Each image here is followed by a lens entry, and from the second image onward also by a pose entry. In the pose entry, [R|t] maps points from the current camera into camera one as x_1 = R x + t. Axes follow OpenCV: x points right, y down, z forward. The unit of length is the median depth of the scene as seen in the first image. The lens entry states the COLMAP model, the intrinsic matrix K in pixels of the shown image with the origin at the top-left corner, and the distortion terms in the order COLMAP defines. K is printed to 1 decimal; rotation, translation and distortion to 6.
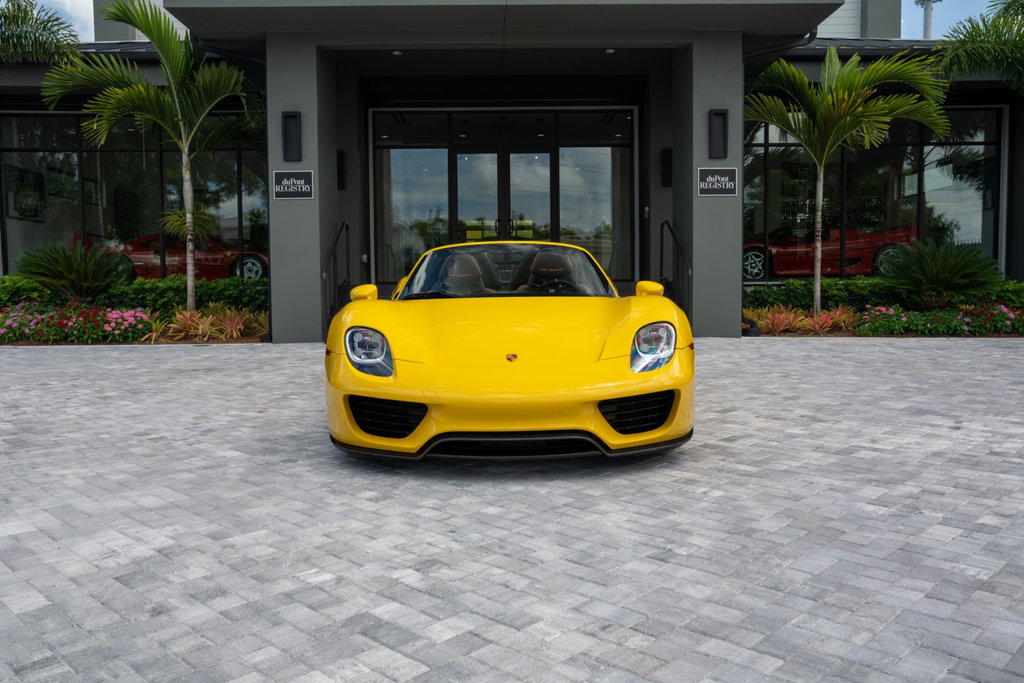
lens RADIAL K [[795.7, 0, 512.0], [0, 795.7, 341.5], [0, 0, 1]] dist [-0.027808, 0.004208]
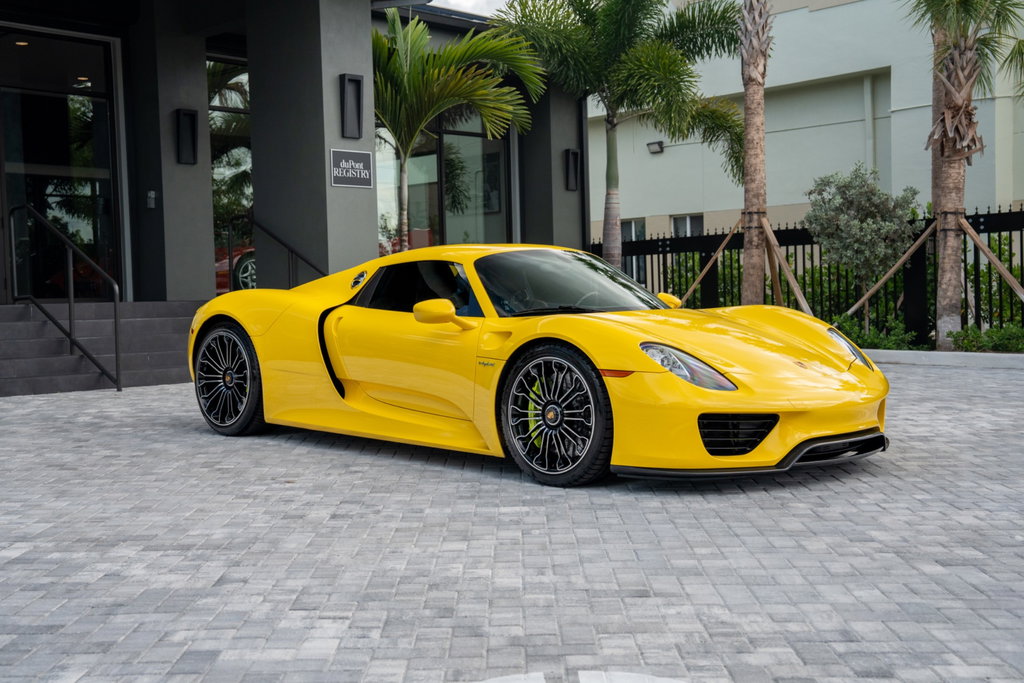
lens RADIAL K [[1219.4, 0, 512.0], [0, 1219.4, 341.5], [0, 0, 1]] dist [0.070762, -0.024522]
pose [[0.735095, -0.027318, 0.677414, -1.322755], [0.057387, 0.998109, -0.022023, 0.002811], [-0.675531, 0.055064, 0.735273, 0.100047]]
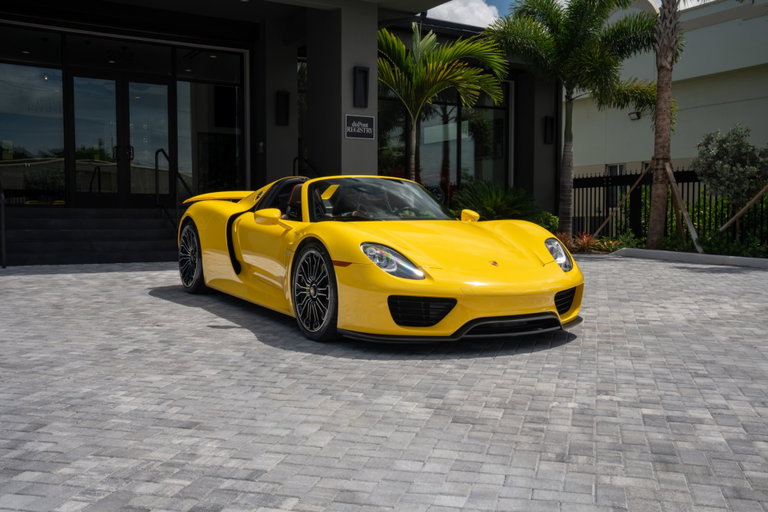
lens RADIAL K [[754.8, 0, 384.0], [0, 754.8, 256.0], [0, 0, 1]] dist [0.009925, 0.000133]
pose [[0.876901, -0.009014, 0.480587, -0.792820], [0.015444, 0.999836, -0.009427, 0.016262], [-0.480424, 0.015689, 0.876896, -0.053399]]
